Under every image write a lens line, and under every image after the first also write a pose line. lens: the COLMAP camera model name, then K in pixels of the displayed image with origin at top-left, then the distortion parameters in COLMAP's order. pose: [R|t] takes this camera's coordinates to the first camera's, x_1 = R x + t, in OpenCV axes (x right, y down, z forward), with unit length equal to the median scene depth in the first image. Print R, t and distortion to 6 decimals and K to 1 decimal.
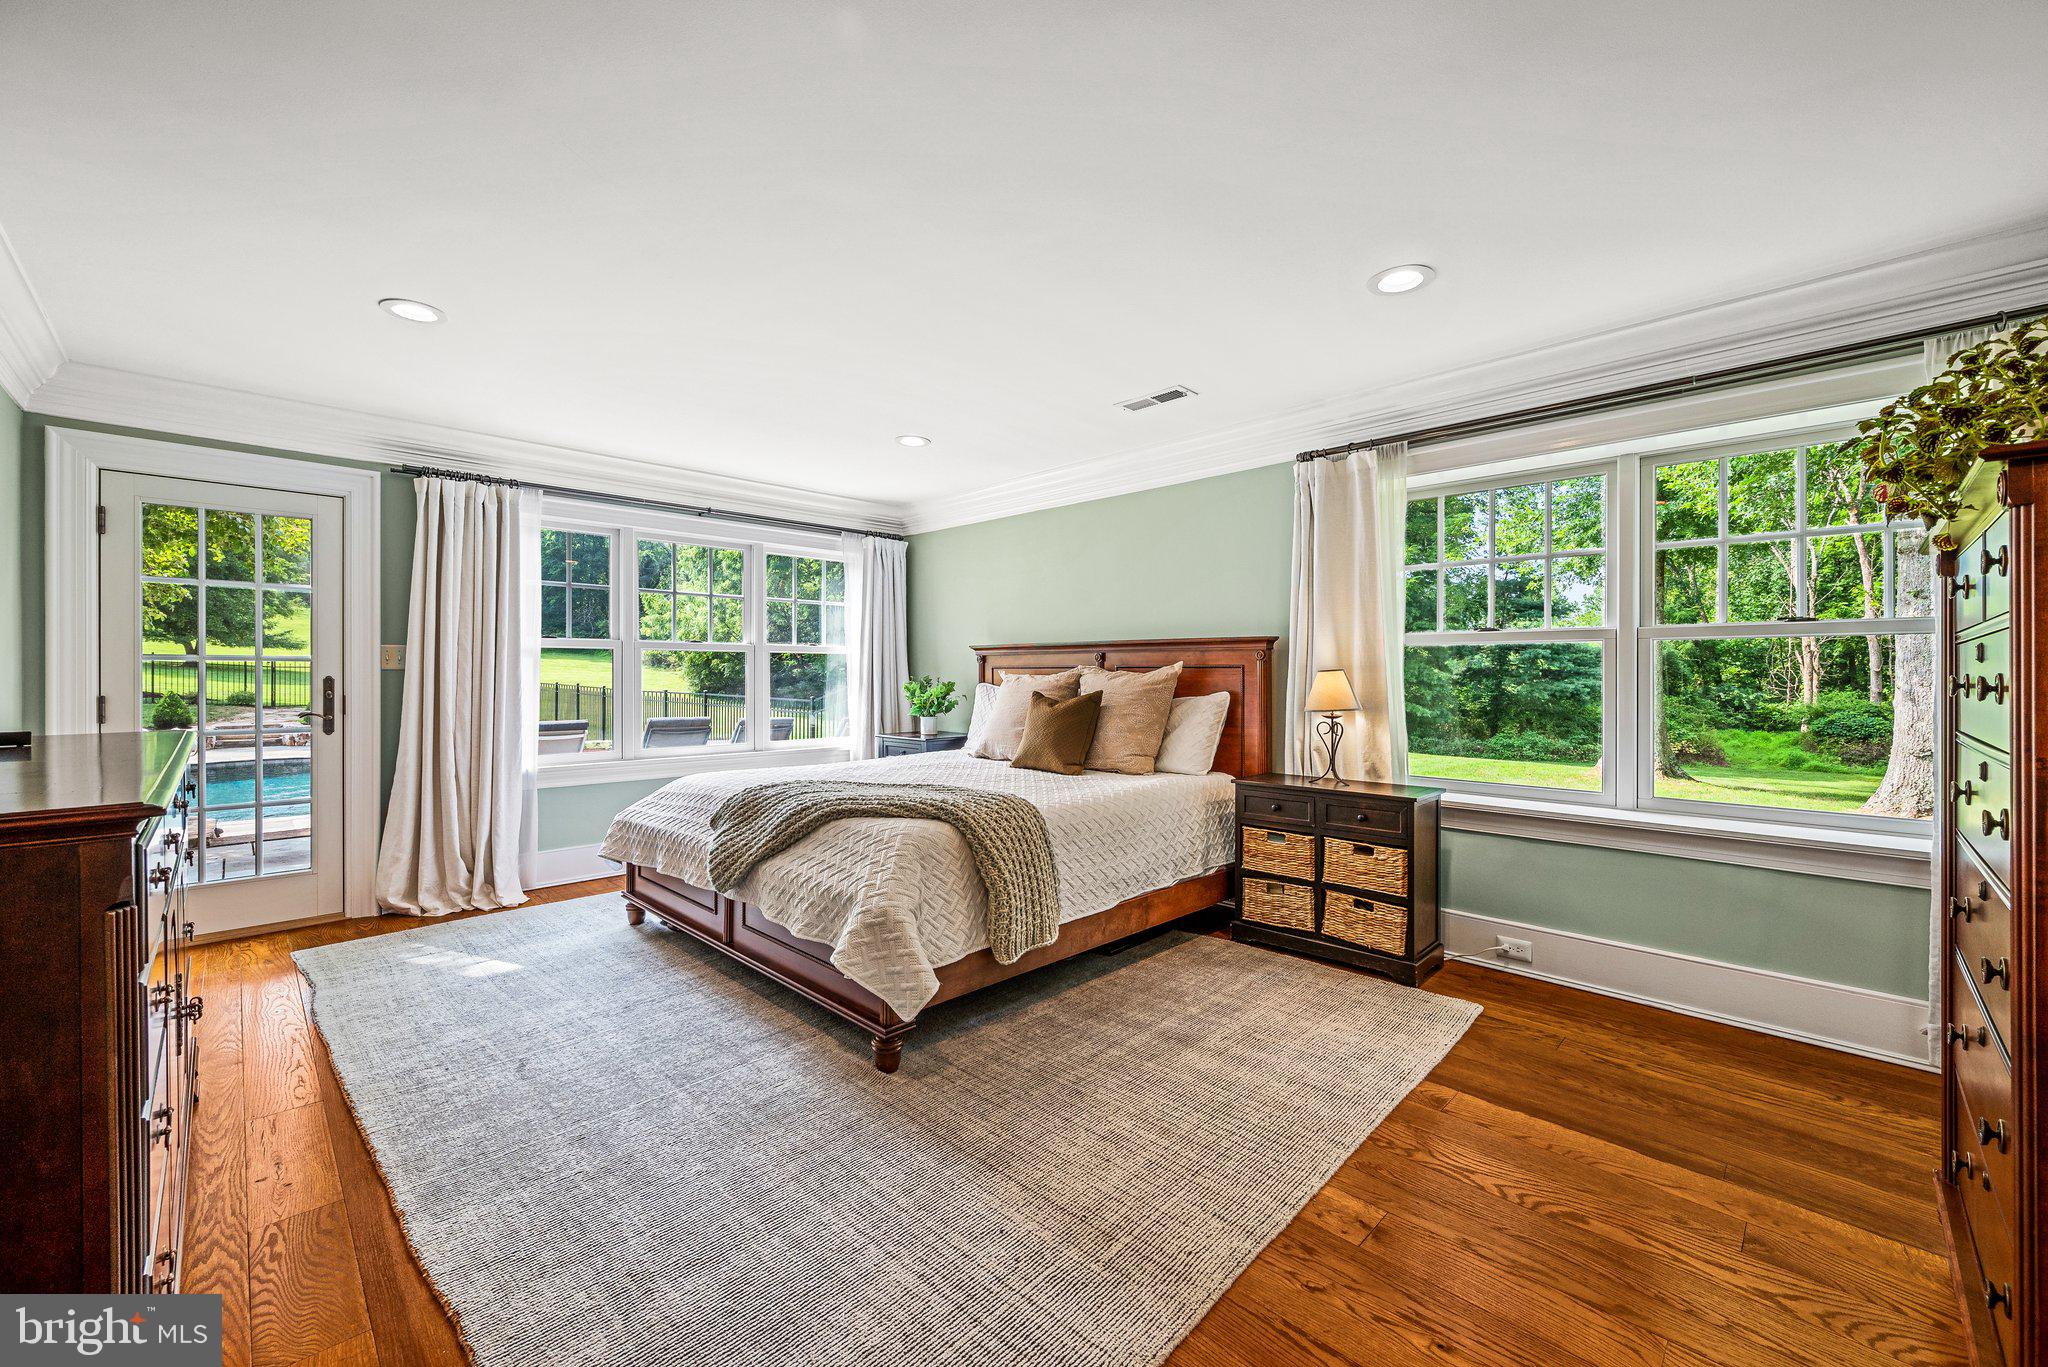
lens RADIAL K [[820.1, 0, 1029.7], [0, 820.1, 654.9], [0, 0, 1]] dist [-0.007013, -0.000227]
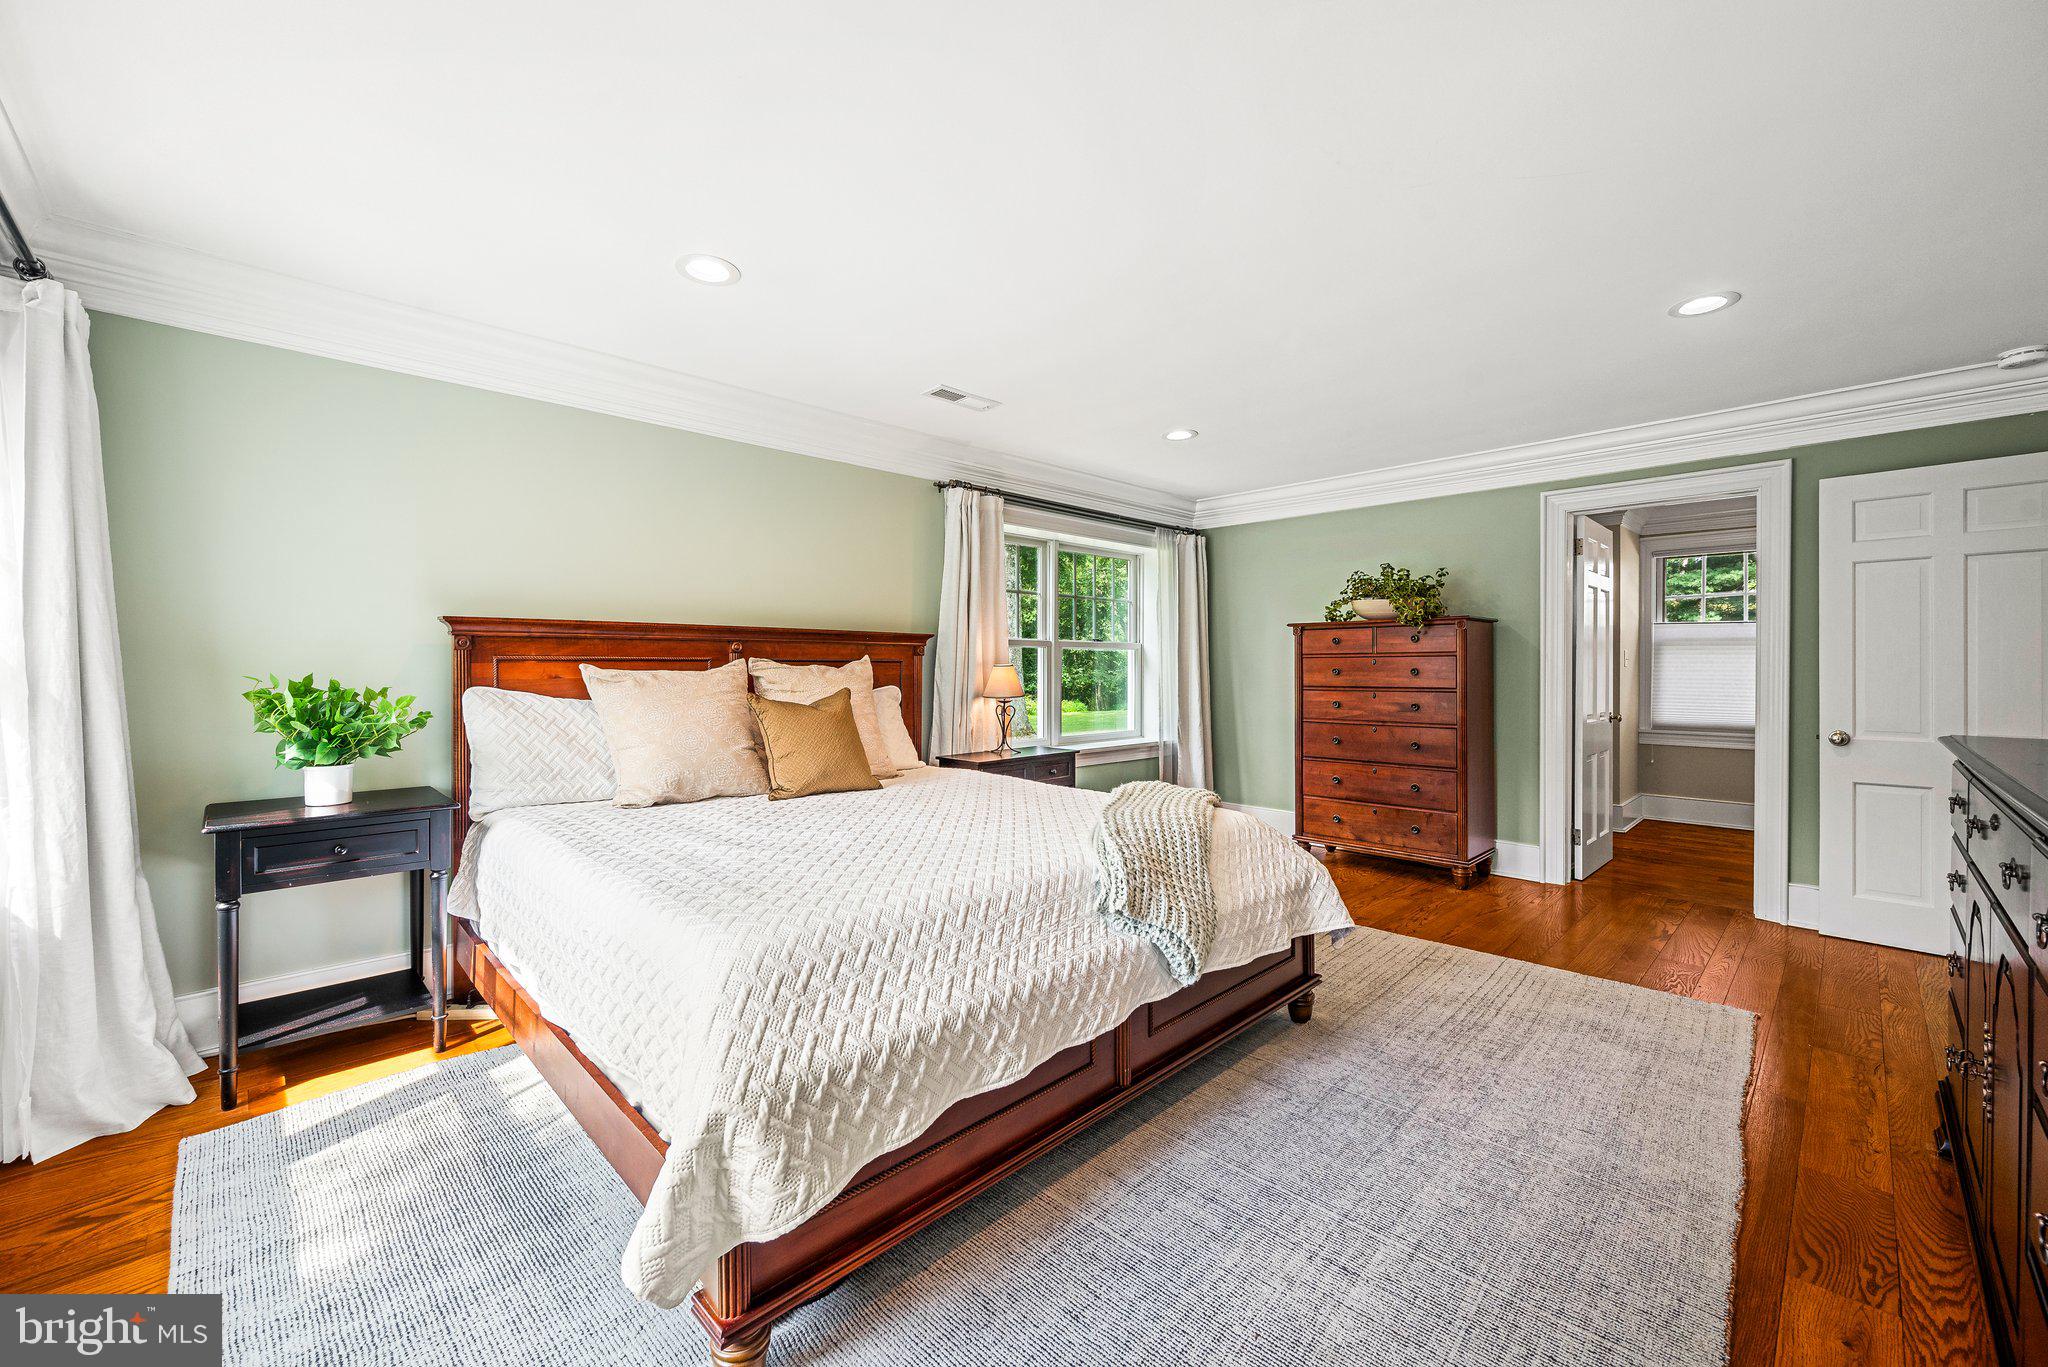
lens RADIAL K [[820.1, 0, 1029.7], [0, 820.1, 654.9], [0, 0, 1]] dist [-0.007013, -0.000227]
pose [[-0.004717, 0.013144, 0.999902, -0.952700], [-0.018254, 0.999746, -0.013228, 0.020438], [-0.999822, -0.018315, -0.004476, 1.012881]]
